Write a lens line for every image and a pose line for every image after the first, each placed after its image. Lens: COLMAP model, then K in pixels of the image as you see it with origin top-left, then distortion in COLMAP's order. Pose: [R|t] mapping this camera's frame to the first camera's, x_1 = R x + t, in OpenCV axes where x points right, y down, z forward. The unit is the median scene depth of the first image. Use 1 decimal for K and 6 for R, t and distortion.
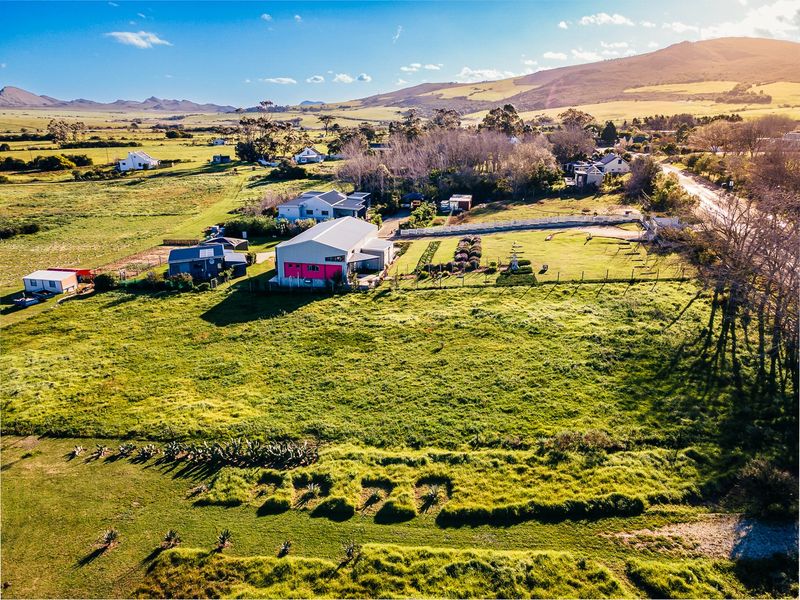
lens RADIAL K [[585.9, 0, 400.0], [0, 585.9, 300.0], [0, 0, 1]] dist [0.037526, 0.010548]
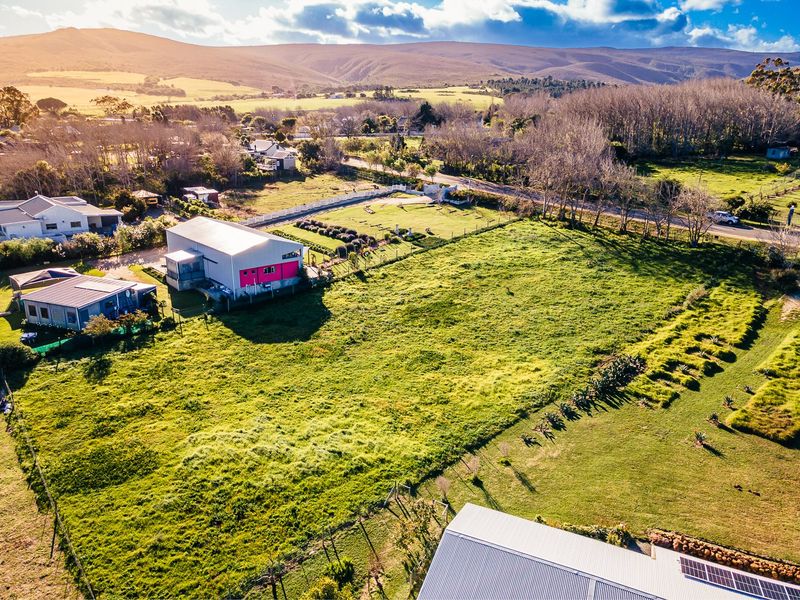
lens RADIAL K [[585.9, 0, 400.0], [0, 585.9, 300.0], [0, 0, 1]] dist [0.037526, 0.010548]
pose [[0.605414, -0.238918, 0.759205, -0.670947], [0.226825, 0.966118, 0.123155, -0.069996], [-0.762905, 0.097647, 0.639094, 0.248204]]
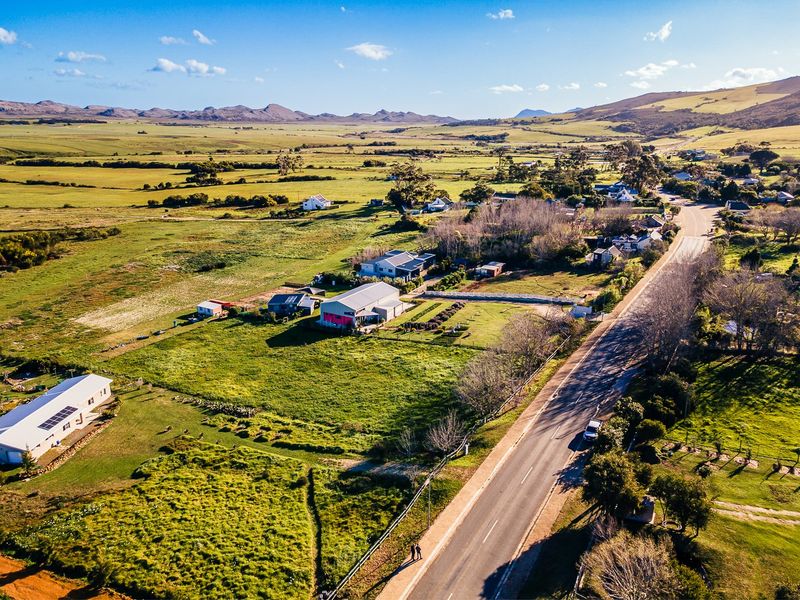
lens RADIAL K [[585.9, 0, 400.0], [0, 585.9, 300.0], [0, 0, 1]] dist [0.037526, 0.010548]
pose [[0.938054, 0.100926, -0.331463, 0.519698], [-0.104705, 0.994482, 0.006488, -0.122373], [0.330289, 0.028620, 0.943446, -0.473763]]
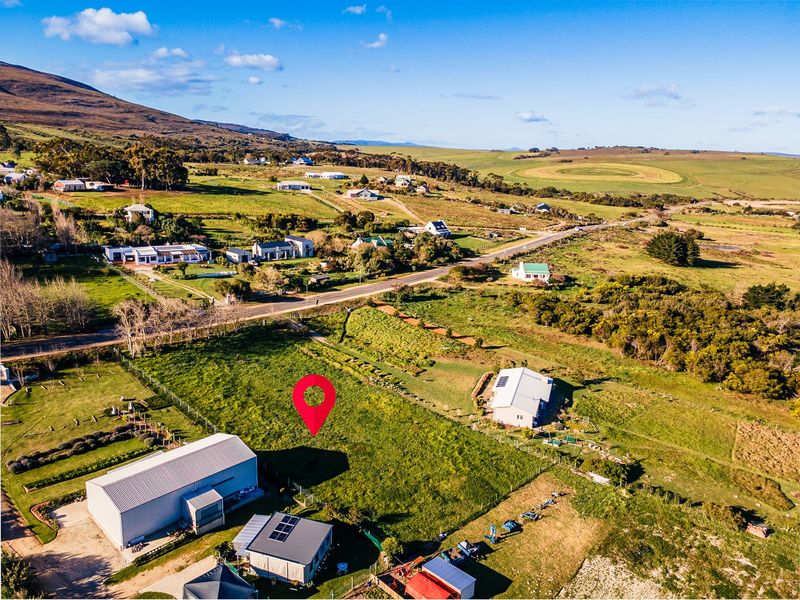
lens RADIAL K [[585.9, 0, 400.0], [0, 585.9, 300.0], [0, 0, 1]] dist [0.037526, 0.010548]
pose [[-0.847930, -0.164736, 0.503861, -0.840164], [0.122310, 0.864046, 0.488329, -0.751477], [-0.515804, 0.475696, -0.712502, 1.370248]]
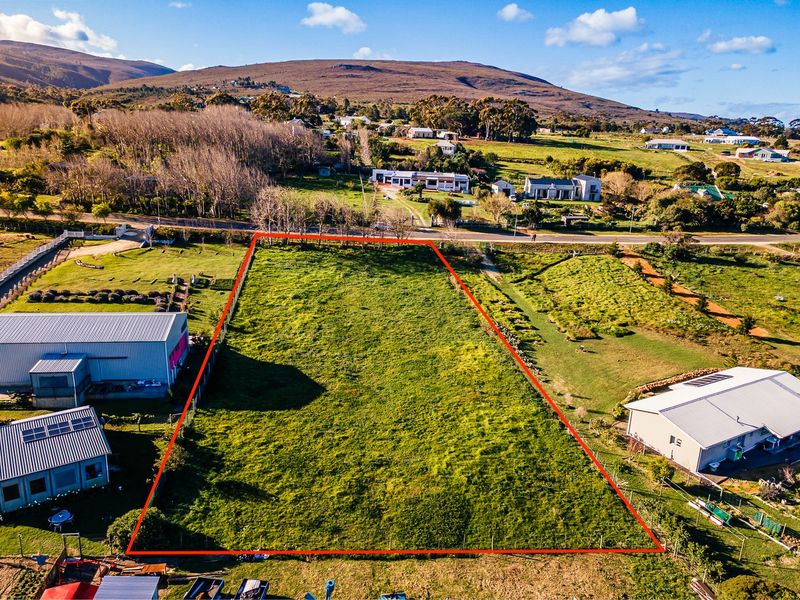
lens RADIAL K [[585.9, 0, 400.0], [0, 585.9, 300.0], [0, 0, 1]] dist [0.037526, 0.010548]
pose [[-0.301480, -0.282537, 0.910650, -0.899418], [0.251862, 0.897565, 0.361859, -0.309119], [-0.919606, 0.338452, -0.199438, 0.788174]]
